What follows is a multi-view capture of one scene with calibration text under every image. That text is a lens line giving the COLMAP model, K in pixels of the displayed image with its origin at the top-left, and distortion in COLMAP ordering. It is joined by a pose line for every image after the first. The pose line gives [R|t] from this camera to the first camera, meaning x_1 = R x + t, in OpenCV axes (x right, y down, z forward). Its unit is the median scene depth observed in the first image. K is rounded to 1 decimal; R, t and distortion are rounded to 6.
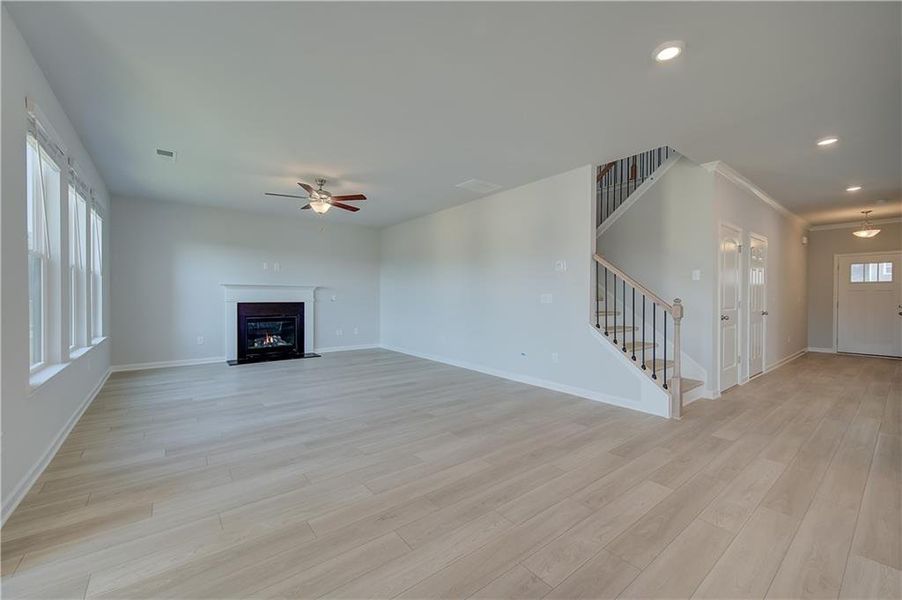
lens RADIAL K [[359.3, 0, 451.0], [0, 359.3, 300.0], [0, 0, 1]] dist [0.000567, -0.000084]
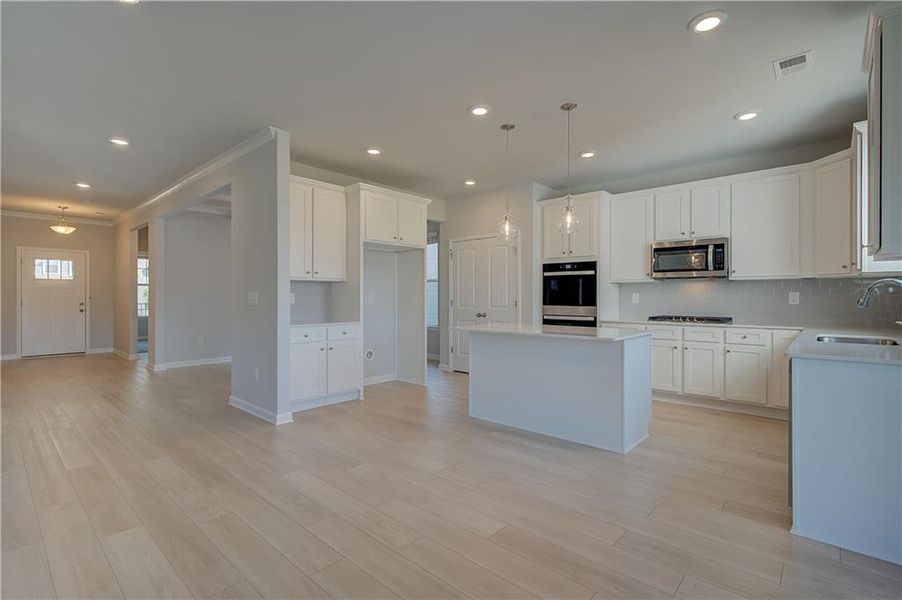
lens RADIAL K [[428.9, 0, 451.0], [0, 428.9, 300.0], [0, 0, 1]] dist [-0.000848, -0.000398]
pose [[-0.160108, -0.009744, 0.987051, -0.179565], [0.004735, 0.999932, 0.010639, -0.001919], [-0.987088, 0.006377, -0.160051, 0.167639]]
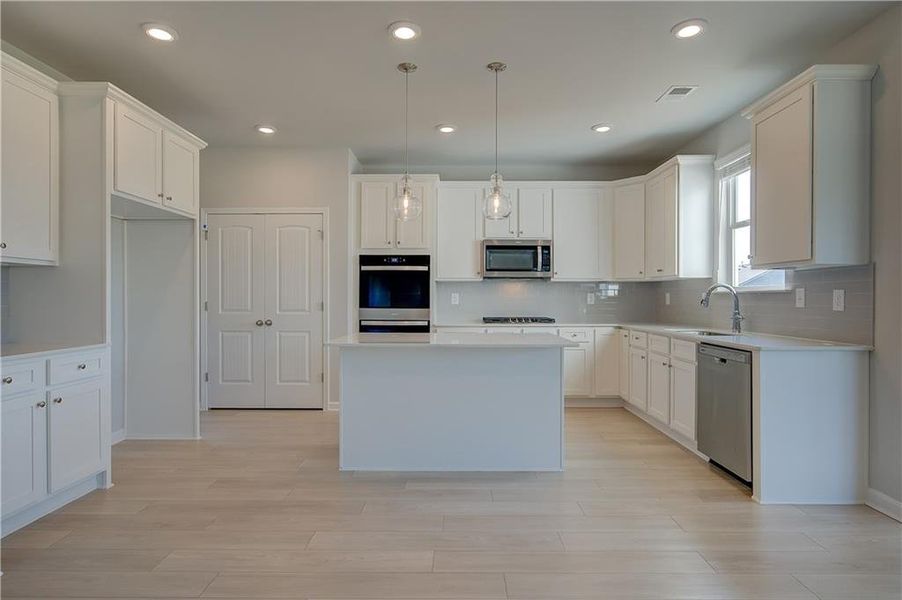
lens RADIAL K [[491.5, 0, 440.4], [0, 491.5, 300.2], [0, 0, 1]] dist [-0.001419, -0.000099]
pose [[-0.783764, -0.007189, 0.621017, 0.070628], [-0.000315, 0.999937, 0.011178, -0.002057], [-0.621059, 0.008565, -0.783717, 0.382290]]
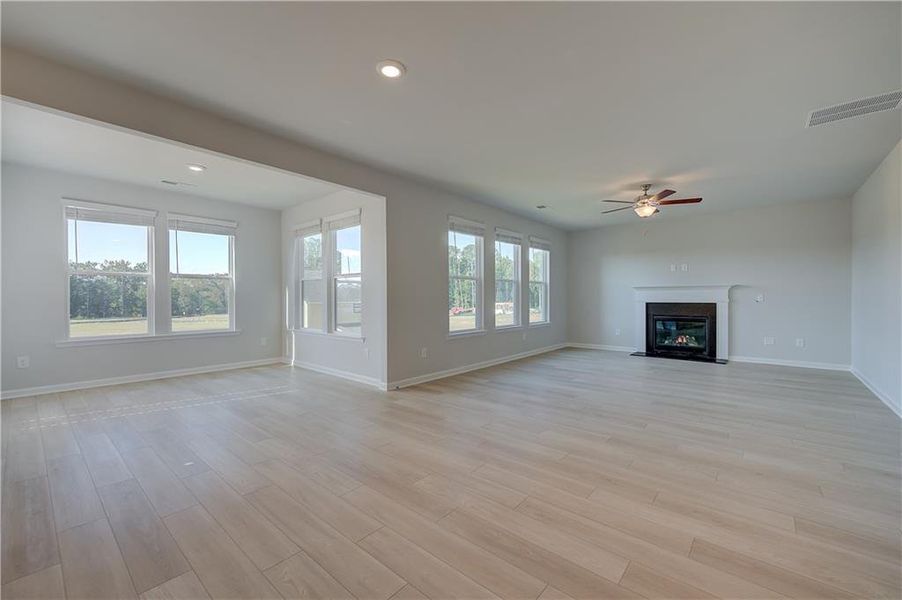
lens RADIAL K [[346.2, 0, 456.3], [0, 346.2, 301.0], [0, 0, 1]] dist [0.003143, 0.000136]
pose [[0.229857, 0.005709, -0.973208, 0.442149], [-0.005159, 0.999976, 0.004647, 0.000697], [0.973211, 0.003953, 0.229881, 0.209190]]
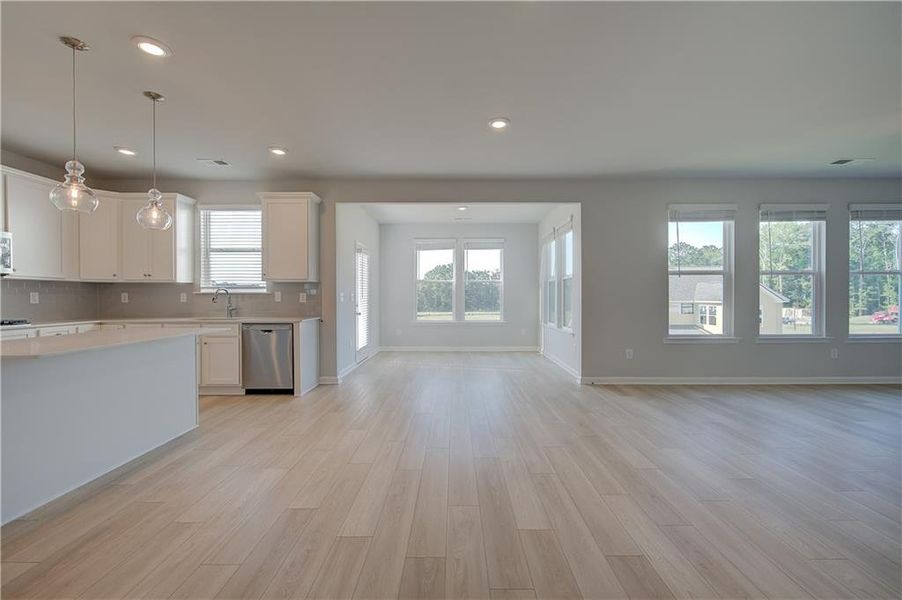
lens RADIAL K [[370.2, 0, 485.9], [0, 370.2, 298.8], [0, 0, 1]] dist [-0.001130, -0.000227]
pose [[-0.548772, 0.002838, -0.835967, 0.516438], [-0.005940, 0.999956, 0.007294, -0.002485], [0.835951, 0.008968, -0.548731, 0.527061]]
